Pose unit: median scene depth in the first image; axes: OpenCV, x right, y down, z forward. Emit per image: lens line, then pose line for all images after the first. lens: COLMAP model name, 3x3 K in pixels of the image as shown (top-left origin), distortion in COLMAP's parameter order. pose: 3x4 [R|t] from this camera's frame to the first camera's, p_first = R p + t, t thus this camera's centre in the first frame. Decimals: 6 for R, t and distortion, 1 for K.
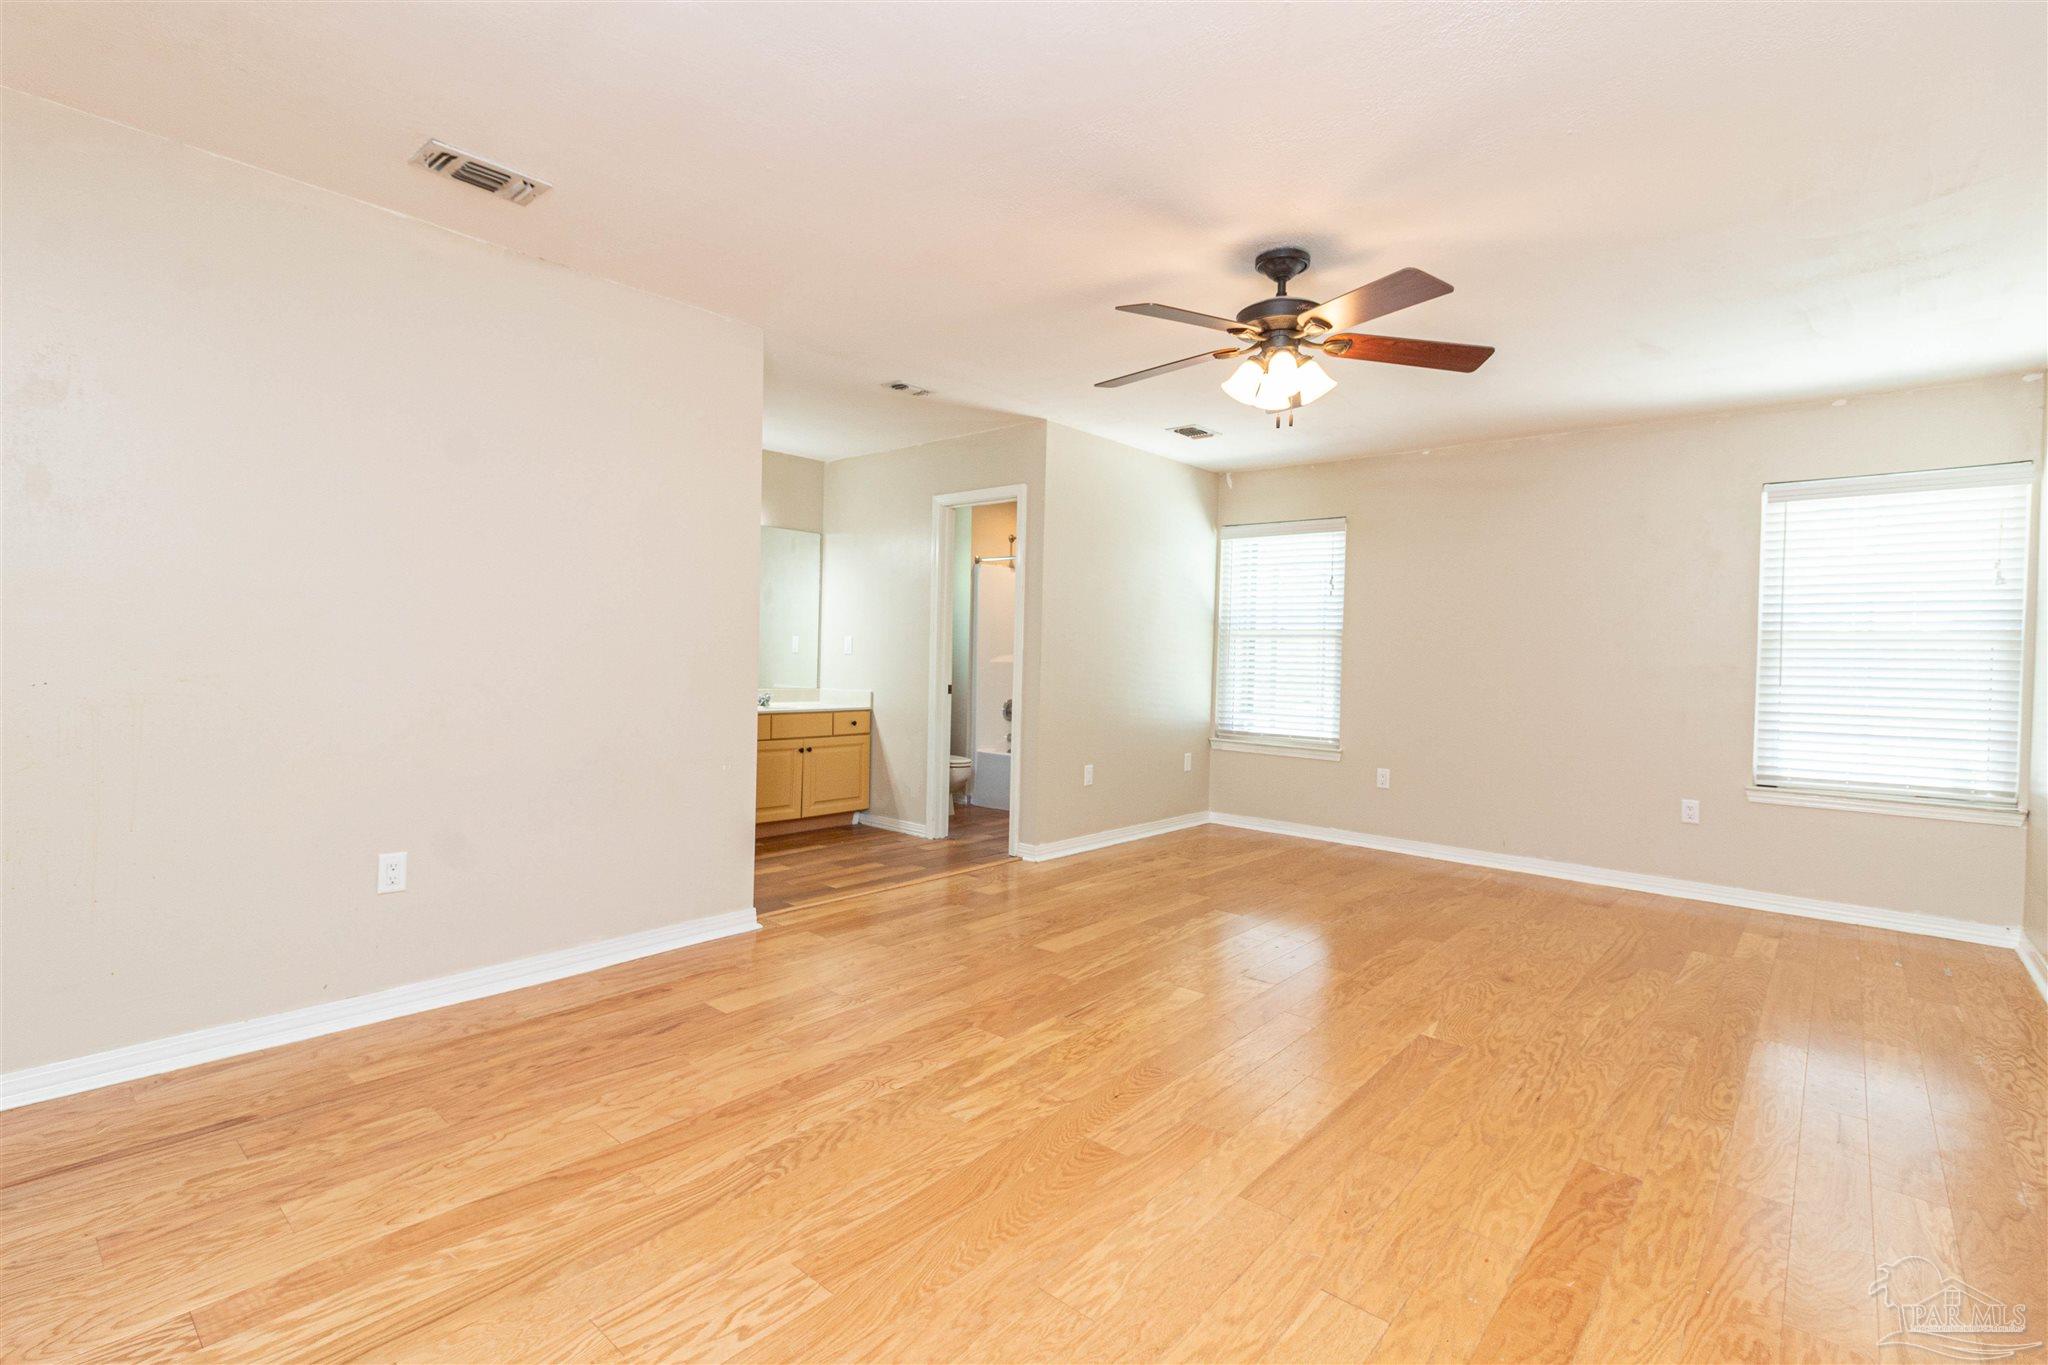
lens RADIAL K [[969.3, 0, 1013.6], [0, 969.3, 665.3], [0, 0, 1]] dist [0.005236, 0.000109]
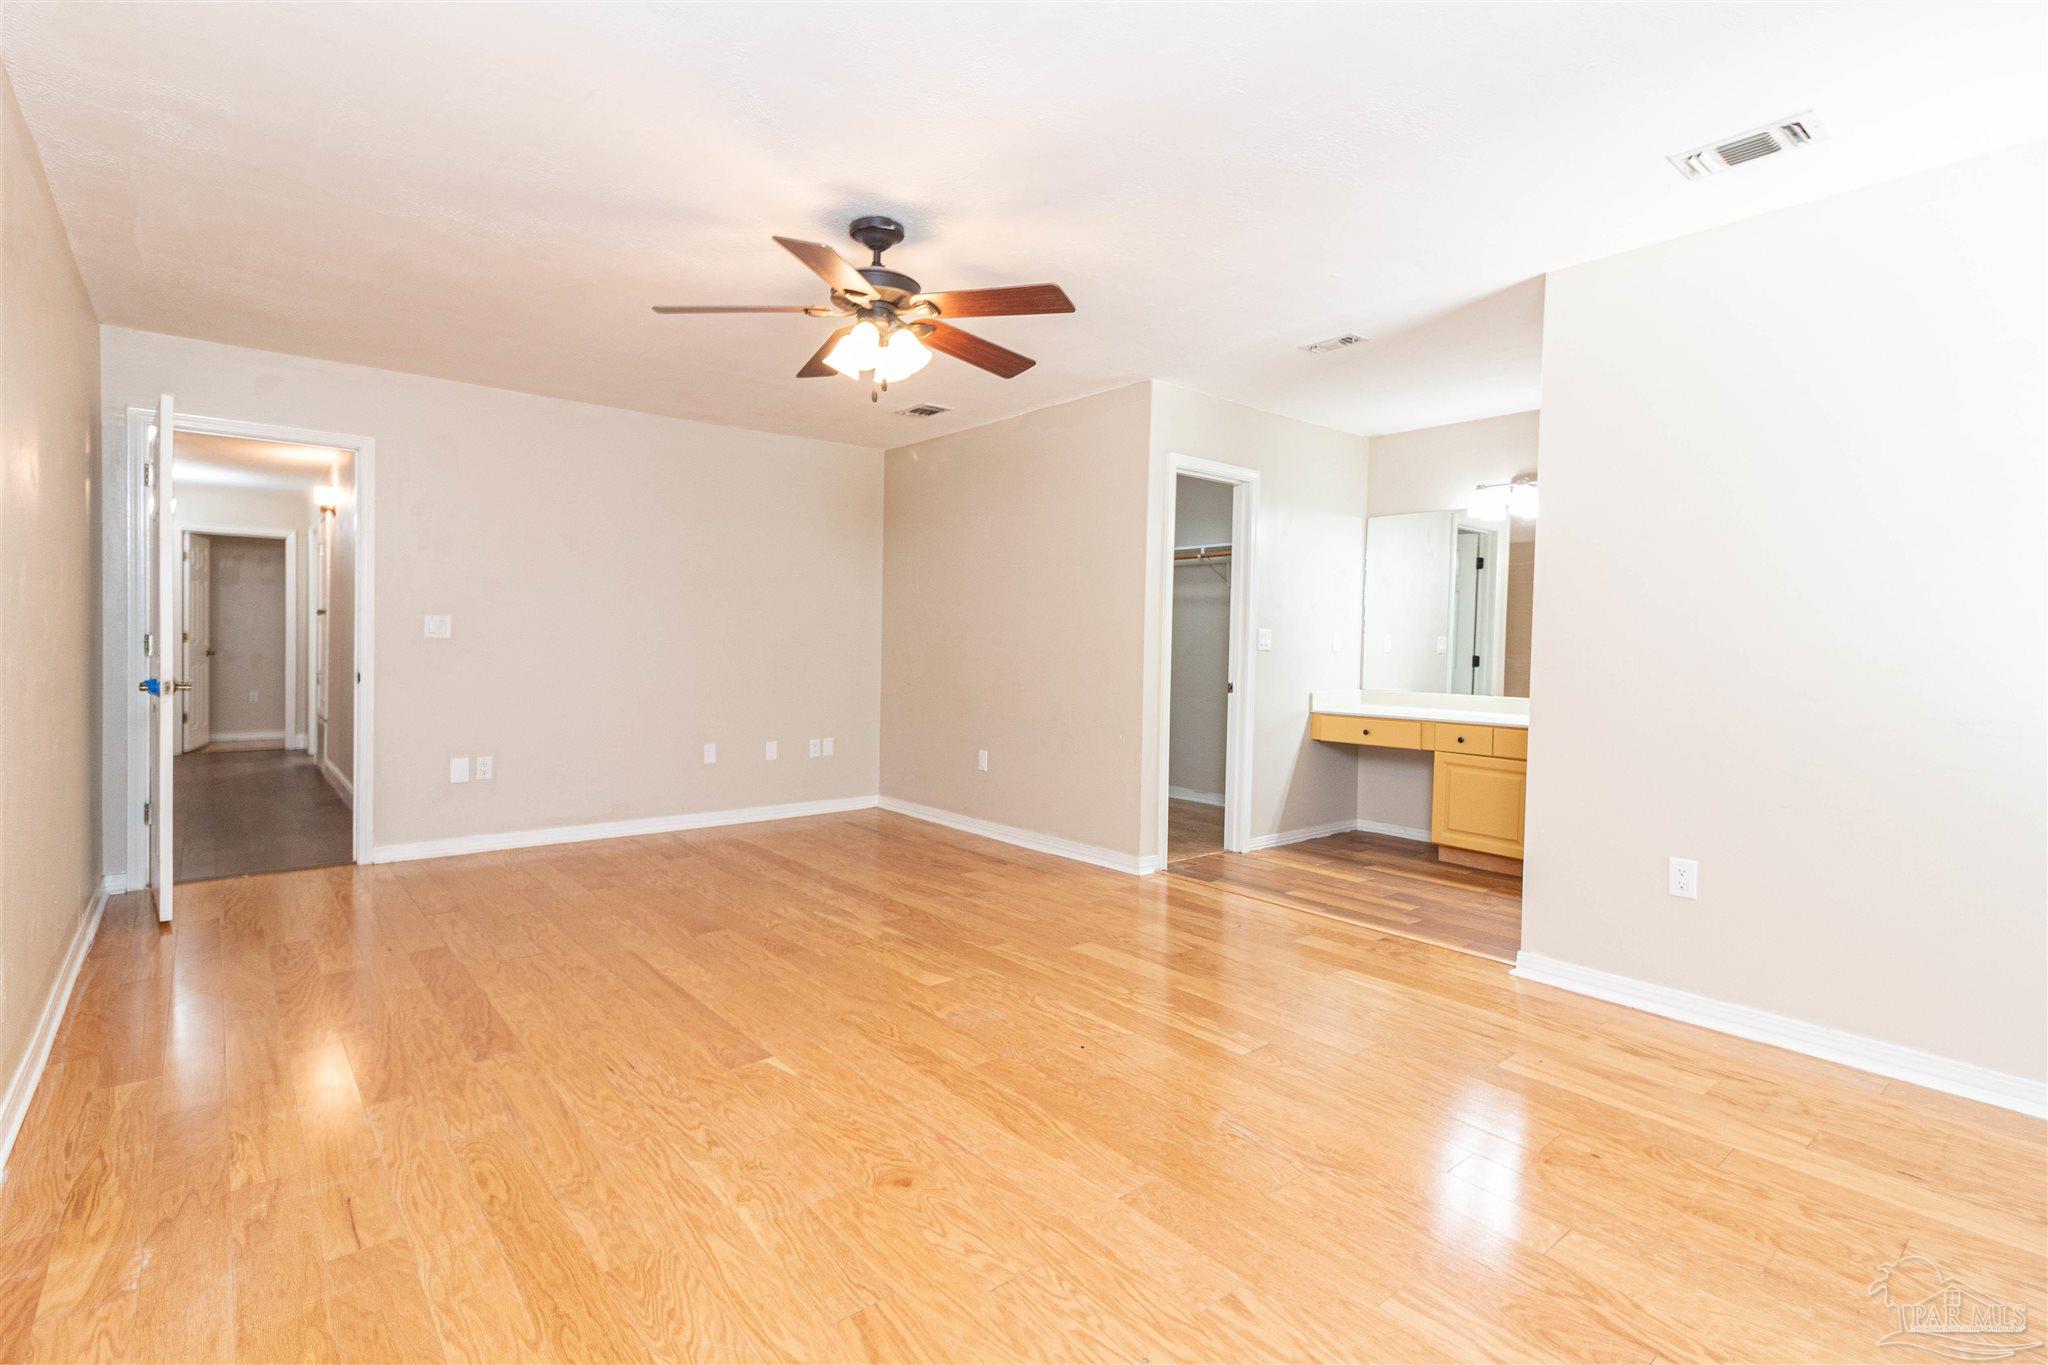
lens RADIAL K [[969.3, 0, 1013.6], [0, 969.3, 665.3], [0, 0, 1]] dist [0.005236, 0.000109]
pose [[-0.171398, -0.002308, -0.985199, 1.310778], [-0.033080, 0.999447, 0.003413, 0.008405], [0.984646, 0.033176, -0.171380, 1.408135]]
